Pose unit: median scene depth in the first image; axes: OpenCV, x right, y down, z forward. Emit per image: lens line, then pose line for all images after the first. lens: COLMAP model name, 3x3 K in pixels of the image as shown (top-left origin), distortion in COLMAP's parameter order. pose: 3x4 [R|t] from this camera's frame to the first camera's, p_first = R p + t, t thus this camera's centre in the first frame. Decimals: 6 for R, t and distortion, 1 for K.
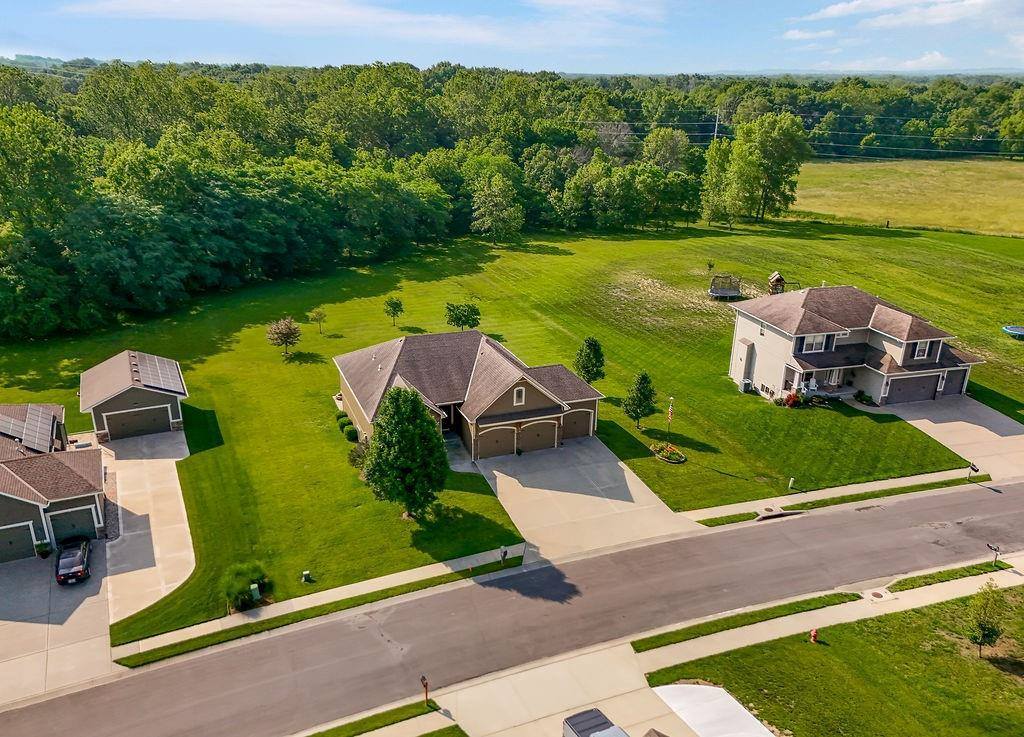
lens RADIAL K [[841.5, 0, 512.0], [0, 841.5, 368.5], [0, 0, 1]] dist [0.045802, -0.003227]
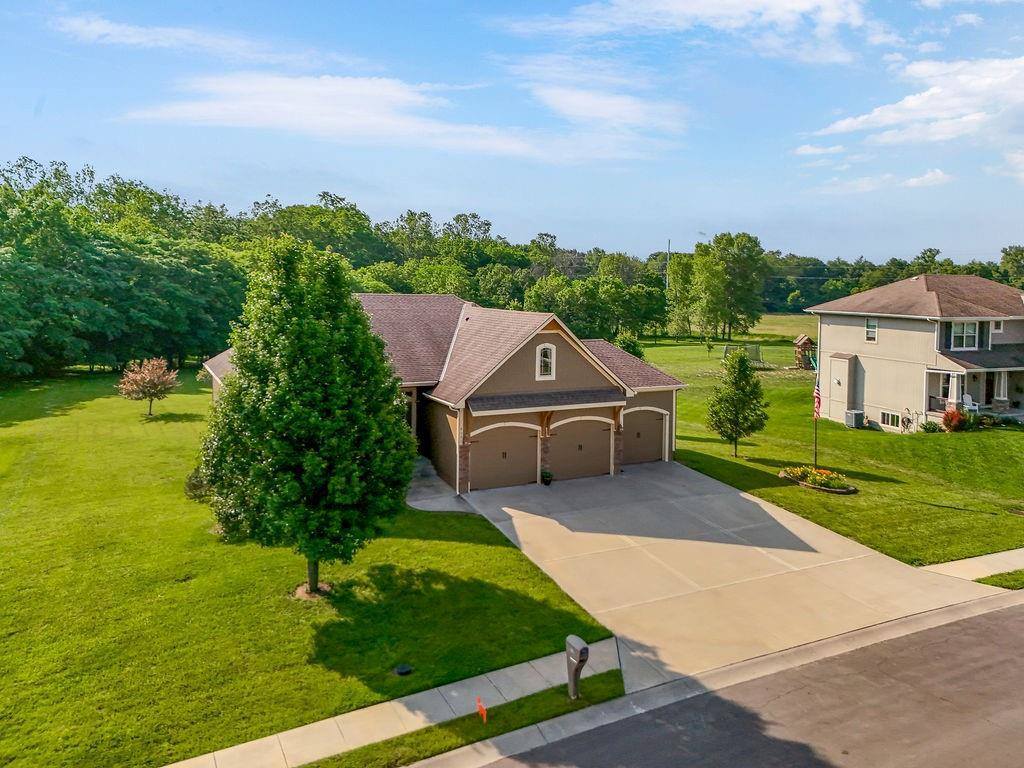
lens RADIAL K [[777.7, 0, 527.9], [0, 777.7, 297.9], [0, 0, 1]] dist [0.089792, -0.110024]
pose [[0.995013, -0.007160, 0.099485, -0.048481], [0.038260, 0.948520, -0.314398, 0.141969], [-0.092113, 0.316637, 0.944064, 0.510947]]
